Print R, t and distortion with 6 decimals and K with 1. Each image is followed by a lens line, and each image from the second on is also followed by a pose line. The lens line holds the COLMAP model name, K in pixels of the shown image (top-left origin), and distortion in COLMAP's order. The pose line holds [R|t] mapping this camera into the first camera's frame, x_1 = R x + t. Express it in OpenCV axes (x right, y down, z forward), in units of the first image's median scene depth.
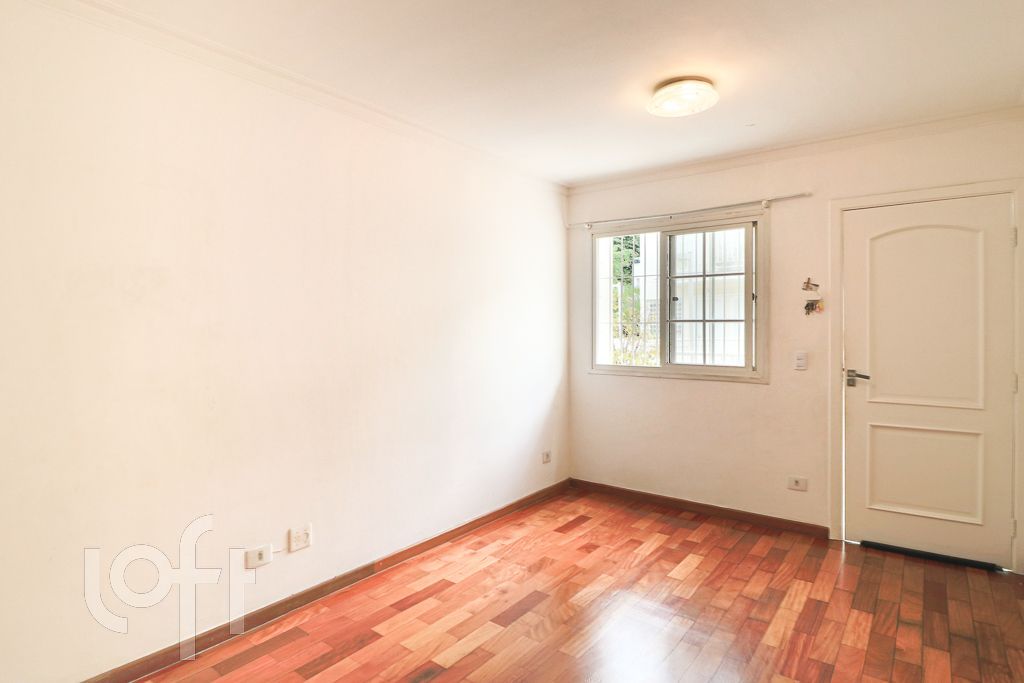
lens RADIAL K [[544.2, 0, 495.1], [0, 544.2, 329.1], [0, 0, 1]] dist [-0.014034, -0.005108]
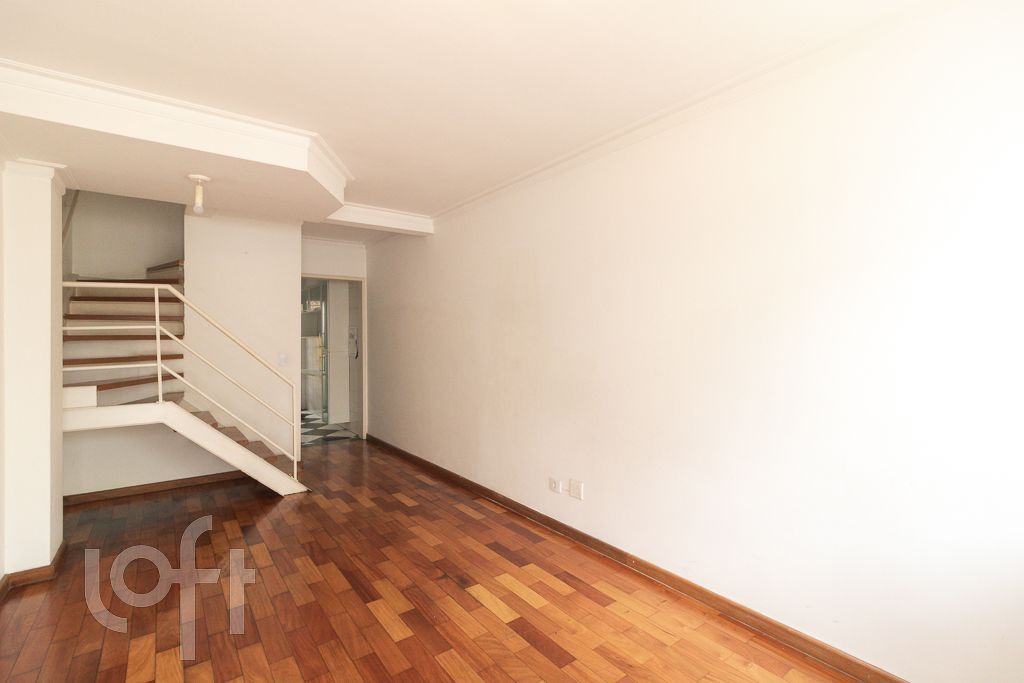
lens RADIAL K [[476.0, 0, 515.1], [0, 476.0, 332.8], [0, 0, 1]] dist [0.001363, -0.002379]
pose [[-0.261723, 0.001925, -0.965141, 0.621601], [0.011093, 0.999938, -0.001013, -0.005643], [0.965079, -0.010971, -0.261728, 0.874605]]
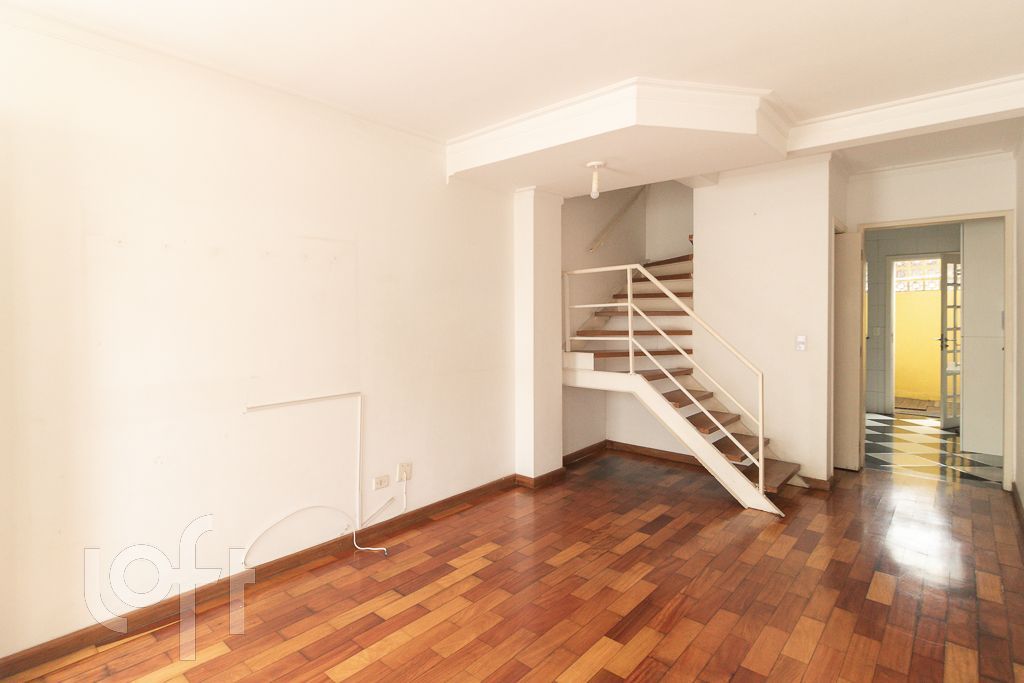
lens RADIAL K [[521.4, 0, 435.2], [0, 521.4, 317.5], [0, 0, 1]] dist [-0.000952, -0.001539]
pose [[-0.990703, 0.009689, 0.135696, 0.133054], [0.009903, 0.999951, 0.000904, -0.001807], [-0.135680, 0.002239, -0.990750, 1.126389]]
